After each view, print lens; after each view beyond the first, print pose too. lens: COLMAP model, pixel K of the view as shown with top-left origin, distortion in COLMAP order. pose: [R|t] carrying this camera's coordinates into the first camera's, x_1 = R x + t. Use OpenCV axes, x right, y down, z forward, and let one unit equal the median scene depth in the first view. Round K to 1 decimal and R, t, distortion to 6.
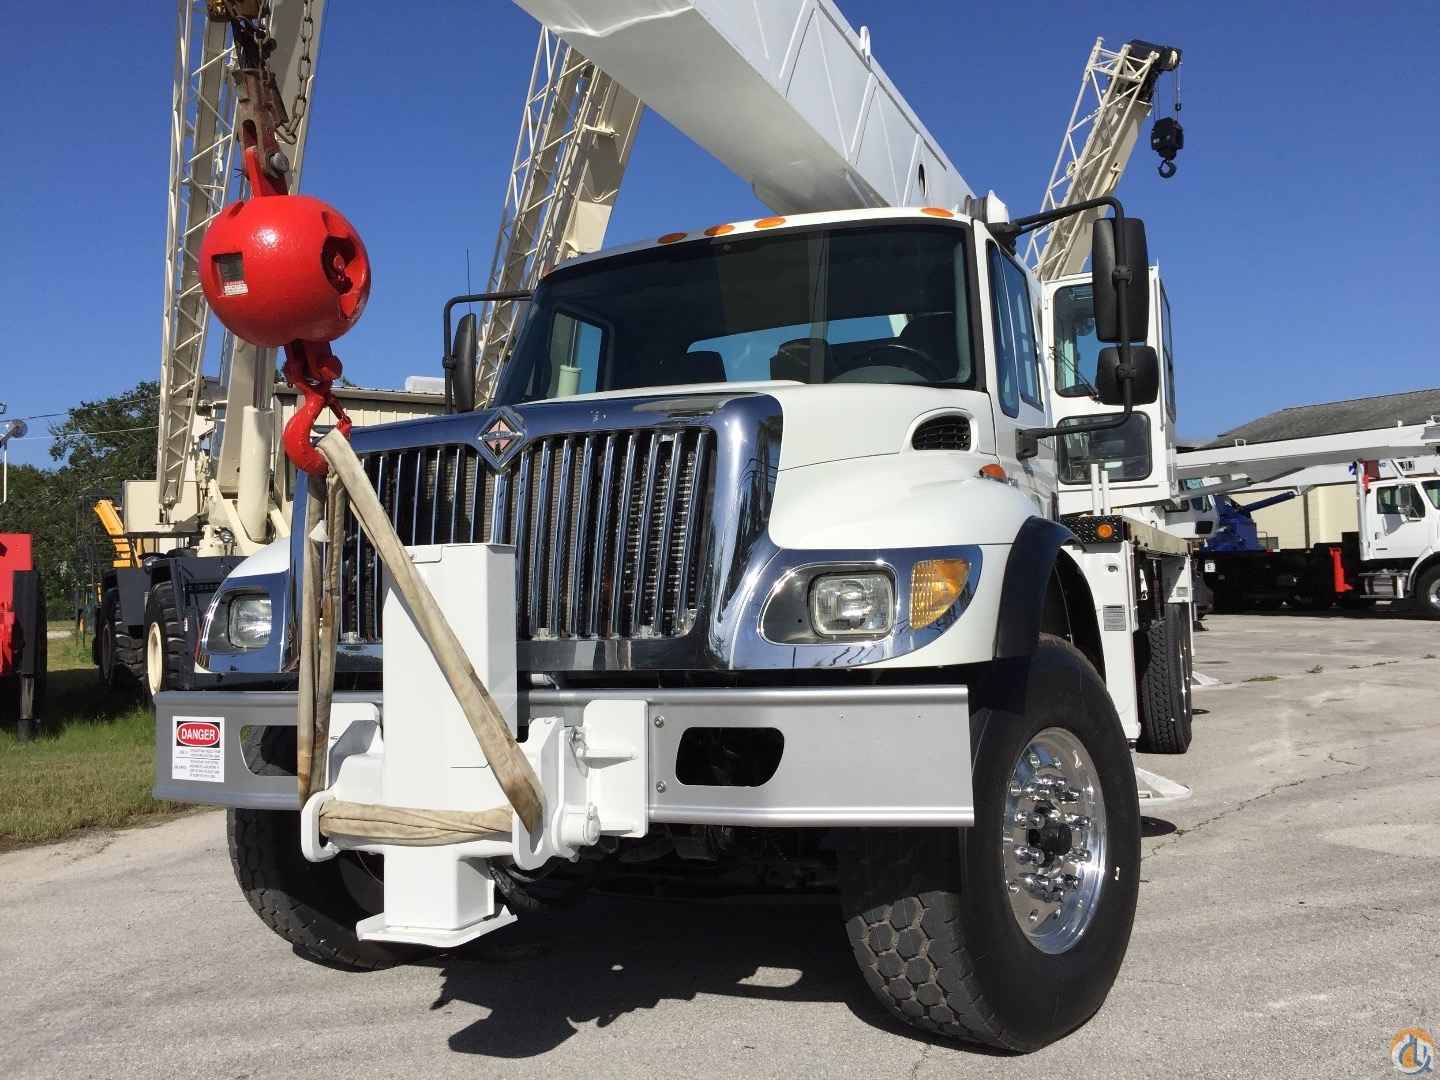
lens RADIAL K [[1239.0, 0, 720.5], [0, 1239.0, 520.3], [0, 0, 1]] dist [0.079823, -0.106801]
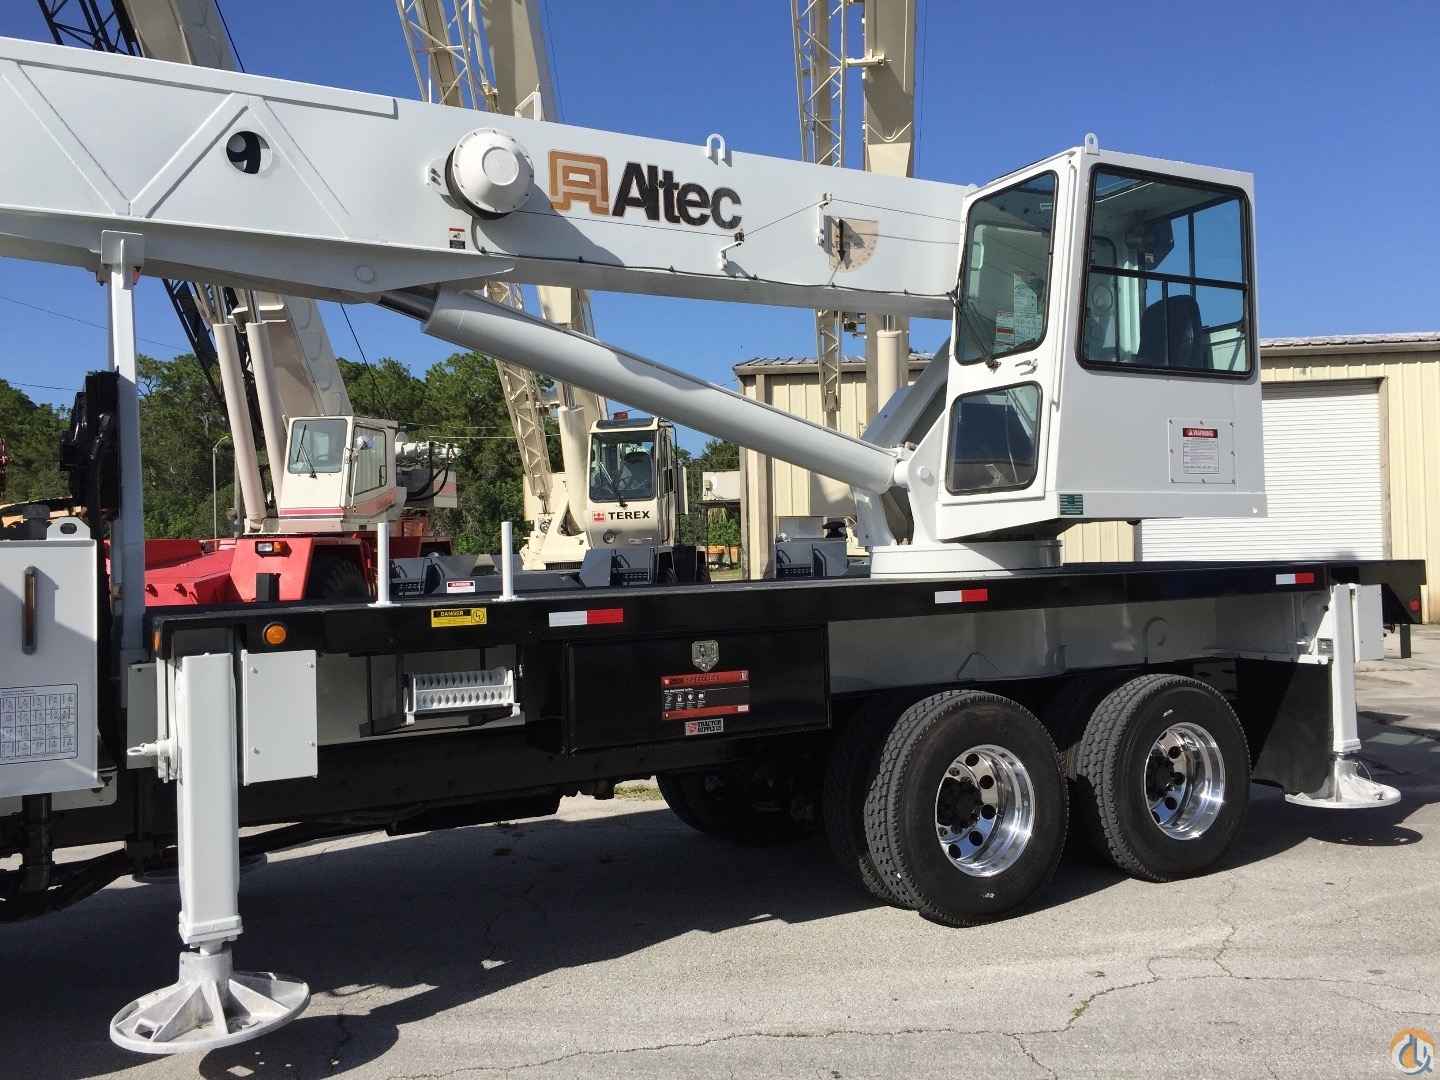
lens RADIAL K [[1239.0, 0, 724.6], [0, 1239.0, 516.0], [0, 0, 1]] dist [0.079823, -0.106801]
pose [[0.789812, -0.008997, -0.613283, 1.610925], [0.037317, 0.998745, 0.033406, -0.120586], [0.612212, -0.049270, 0.789157, 1.039776]]
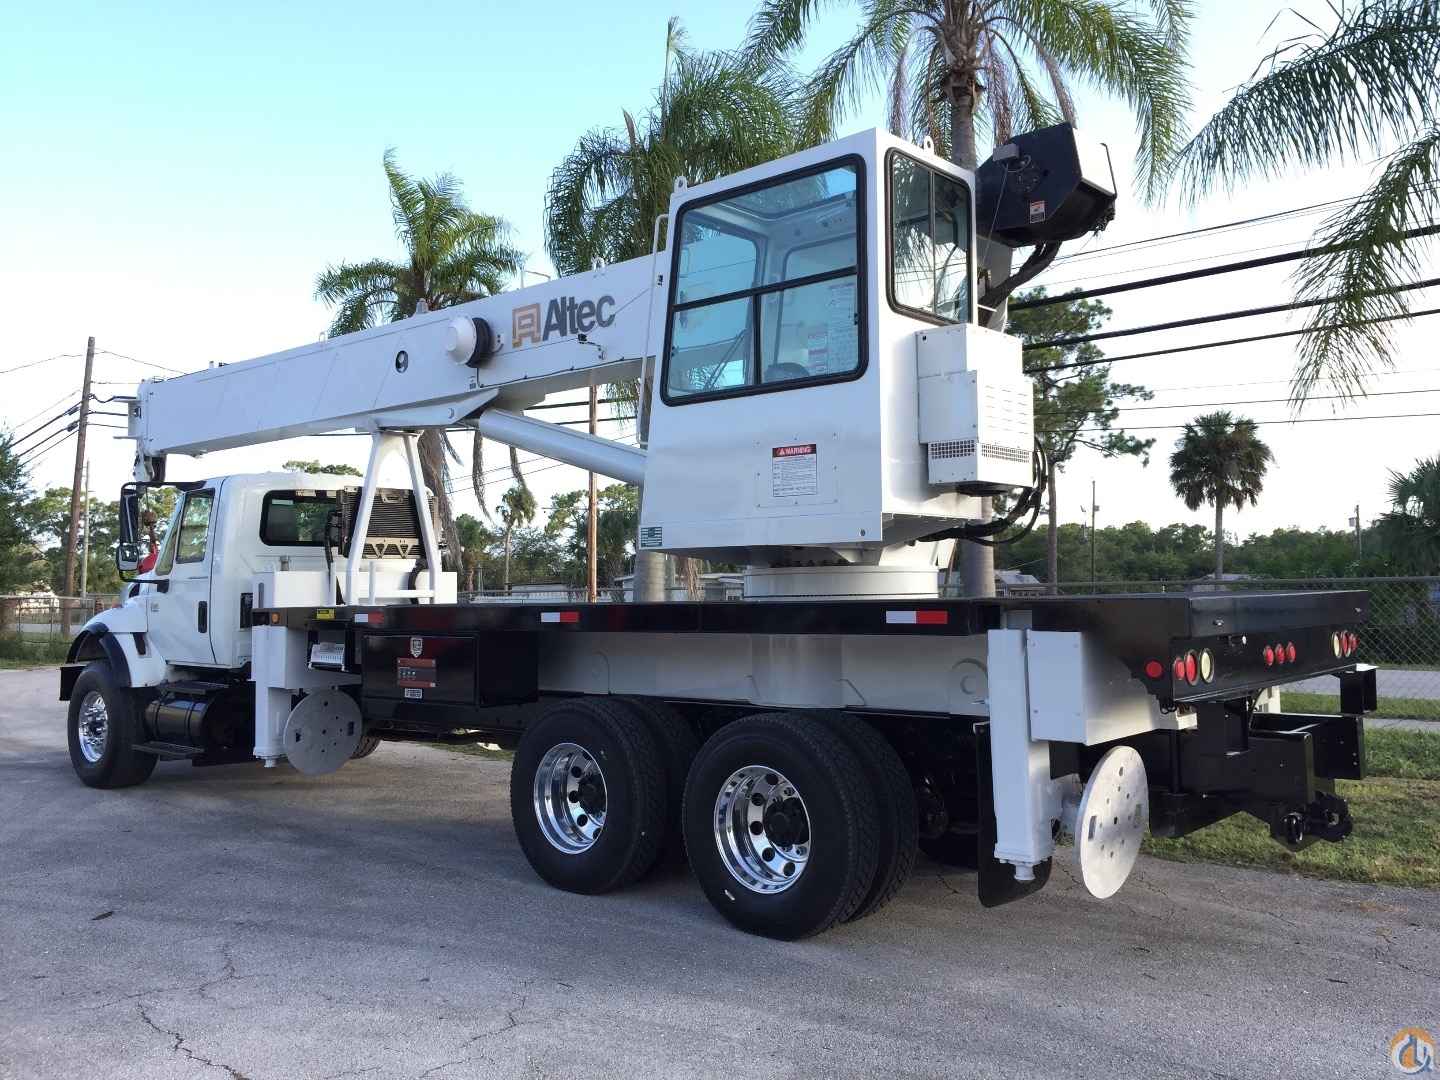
lens RADIAL K [[1239.0, 0, 717.1], [0, 1239.0, 526.7], [0, 0, 1]] dist [0.079823, -0.106801]
pose [[-0.308879, -0.013620, -0.951004, 2.619493], [0.079145, 0.996061, -0.039971, 0.001824], [0.947803, -0.087613, -0.306585, 3.283724]]
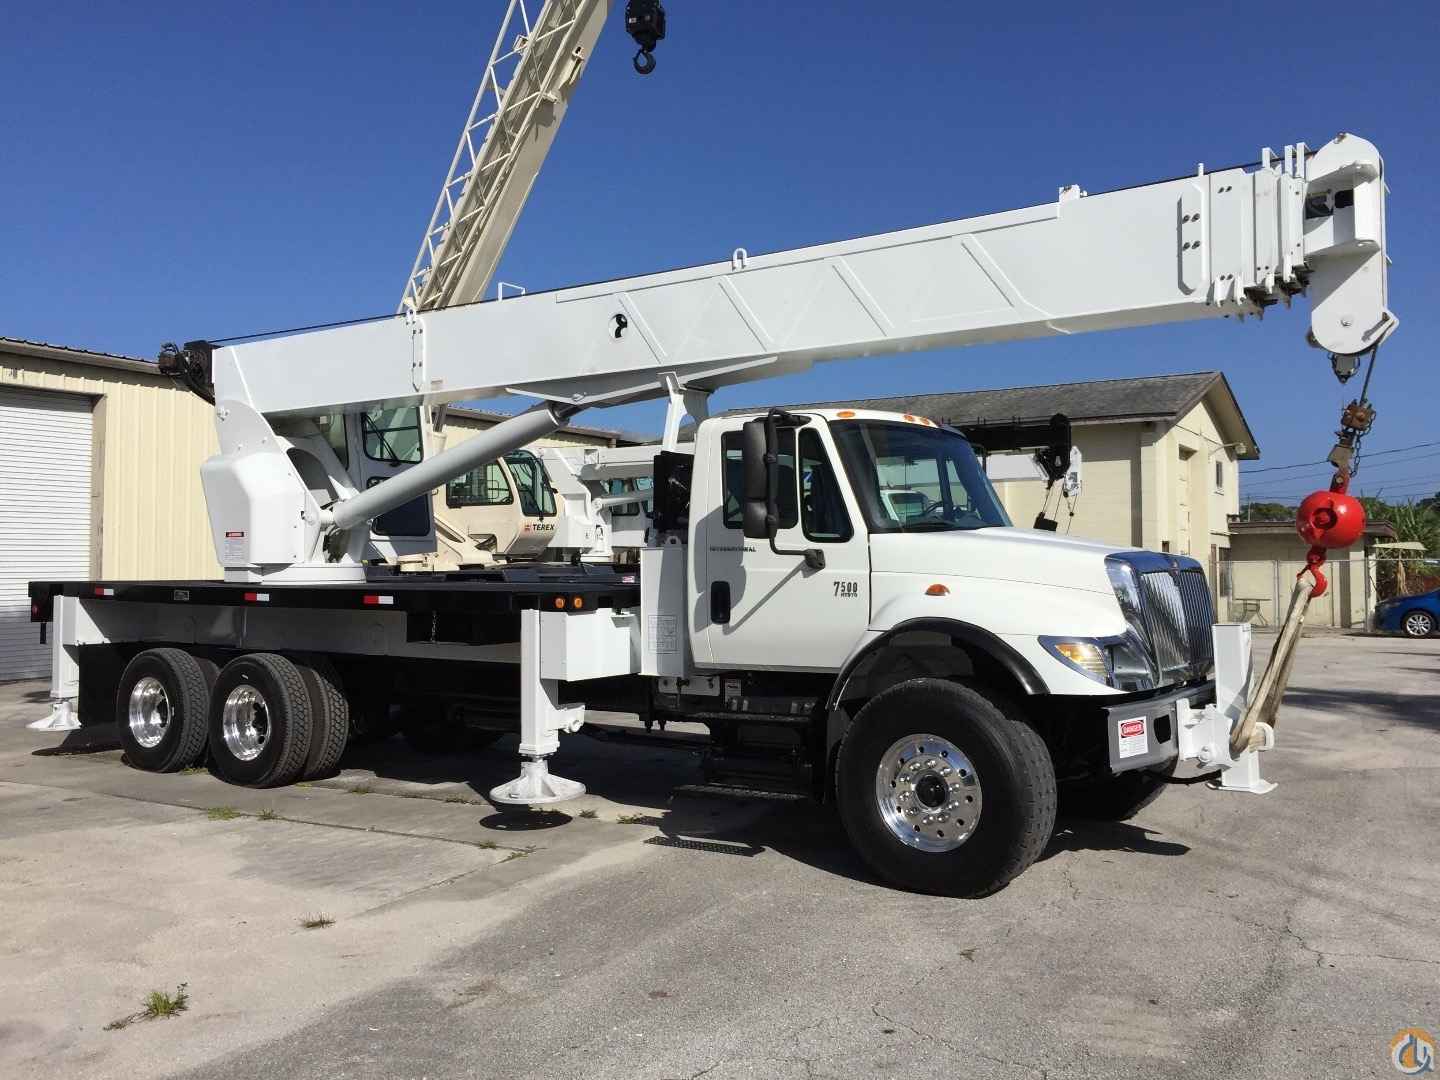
lens RADIAL K [[1239.0, 0, 725.3], [0, 1239.0, 516.9], [0, 0, 1]] dist [0.079823, -0.106801]
pose [[0.214834, 0.066107, 0.974411, -2.184144], [-0.055871, 0.996905, -0.055315, 0.004878], [-0.975051, -0.042558, 0.217863, 1.150914]]
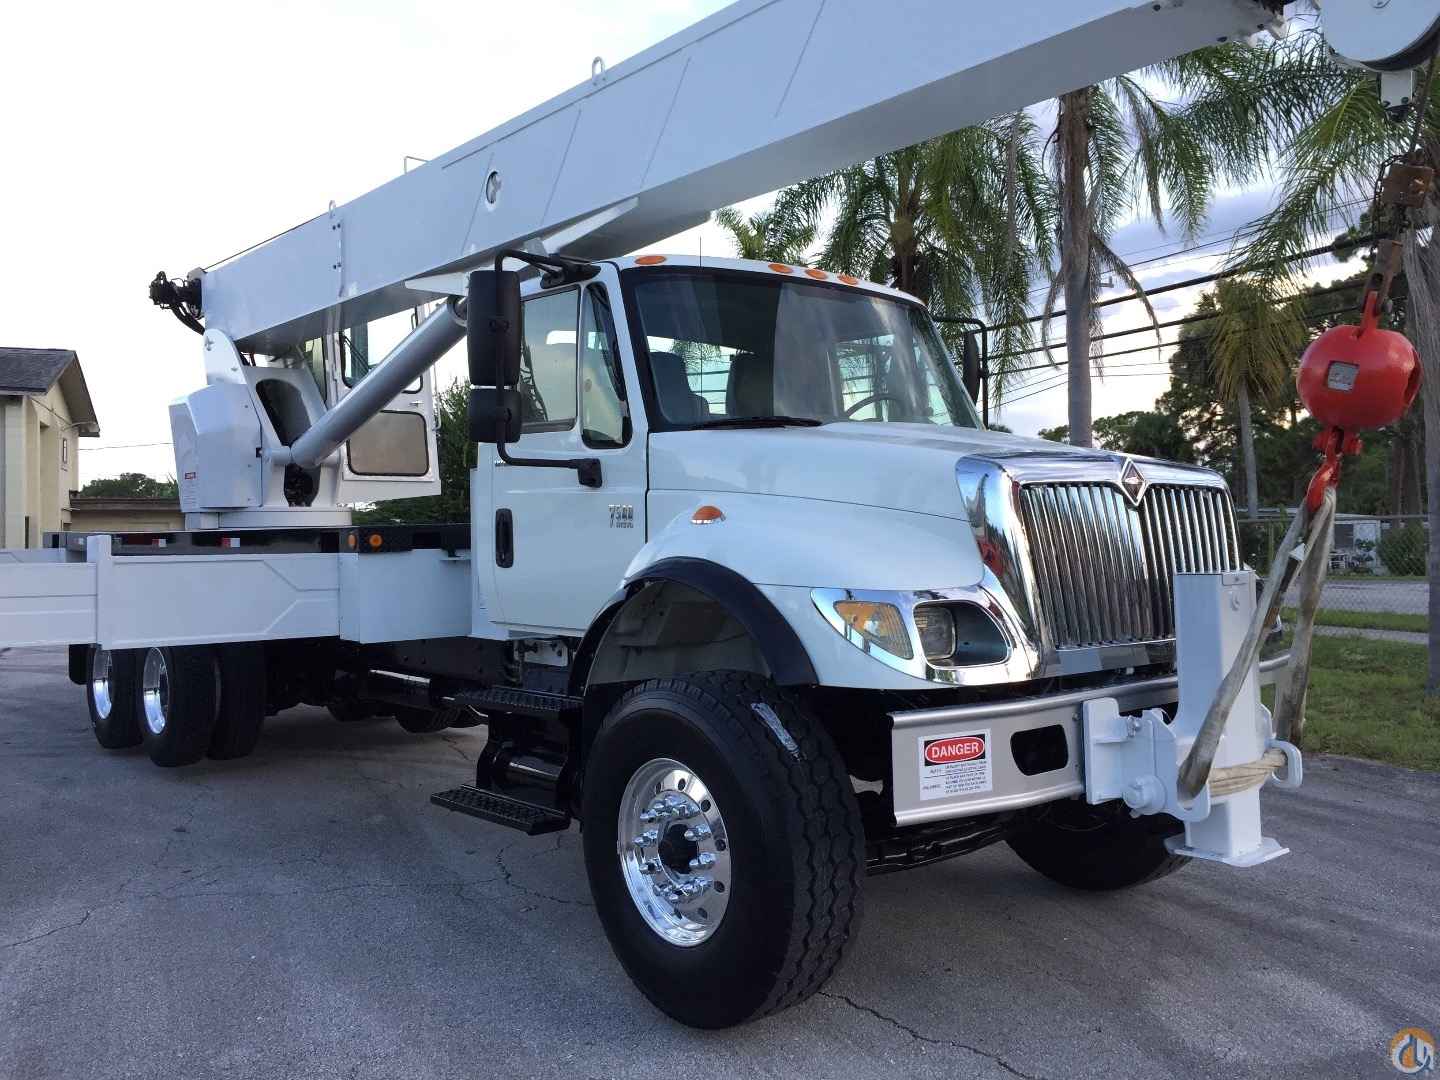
lens RADIAL K [[1239.0, 0, 755.4], [0, 1239.0, 515.3], [0, 0, 1]] dist [0.079823, -0.106801]
pose [[0.435631, 0.040034, 0.899234, -1.343603], [-0.055849, 0.998288, -0.017388, 0.010849], [-0.898391, -0.042647, 0.437121, 0.698462]]
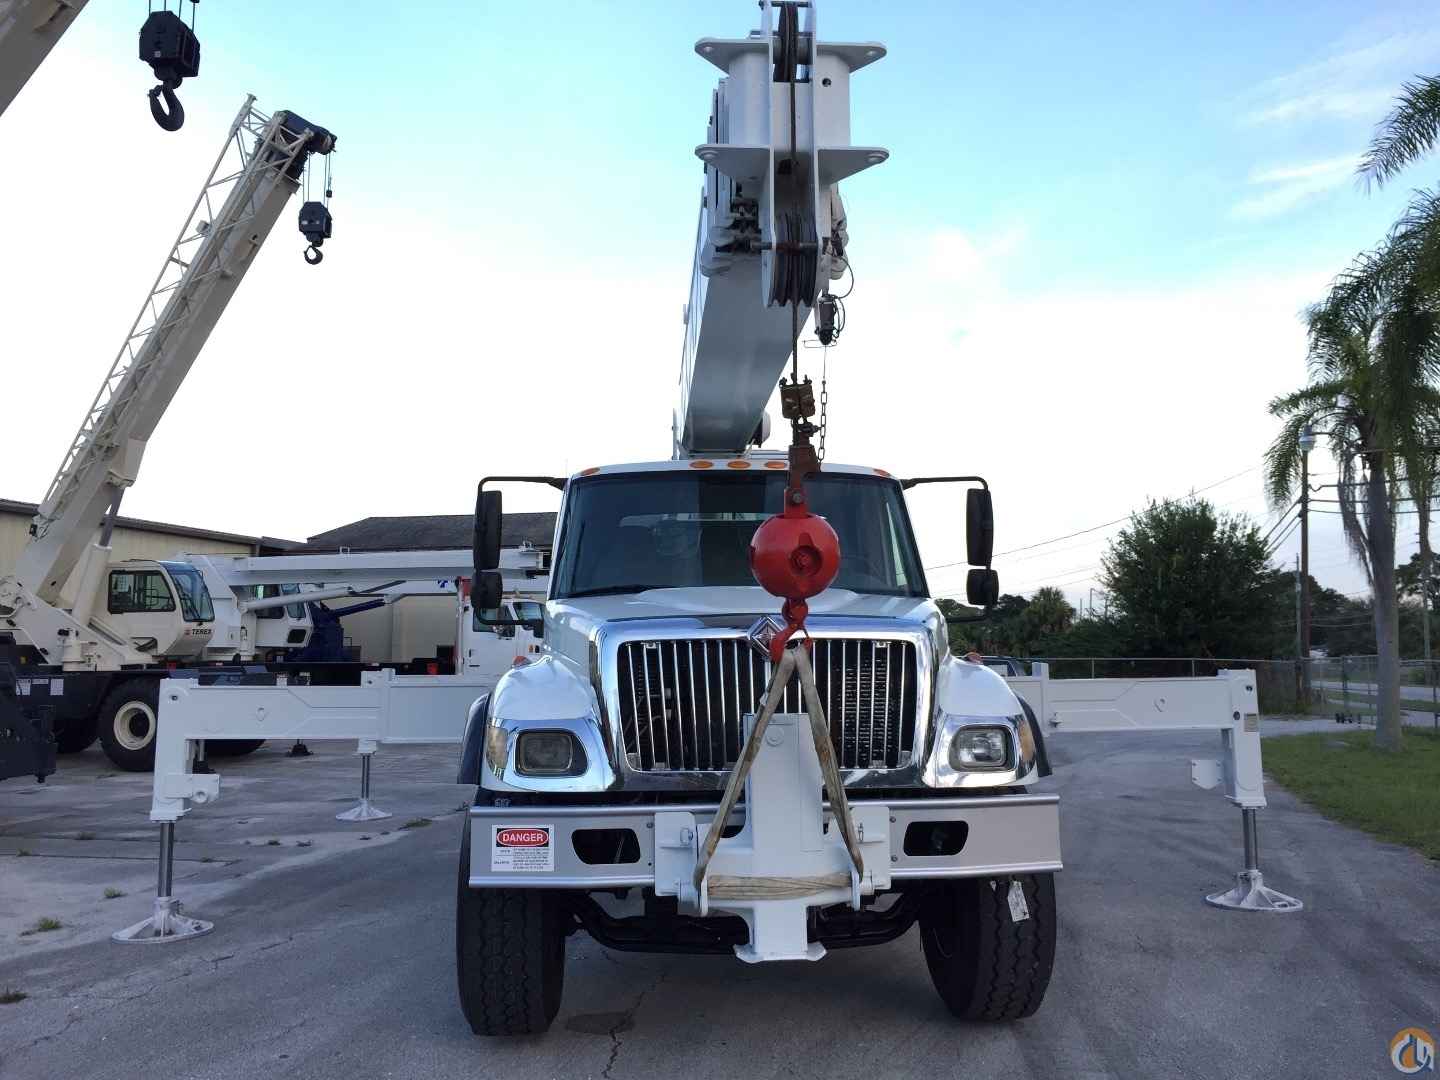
lens RADIAL K [[1239.0, 0, 731.7], [0, 1239.0, 527.2], [0, 0, 1]] dist [0.079823, -0.106801]
pose [[0.889169, 0.073898, 0.451573, -0.834495], [-0.047563, 0.996454, -0.069411, -0.083400], [-0.455101, 0.040240, 0.889530, -0.333049]]
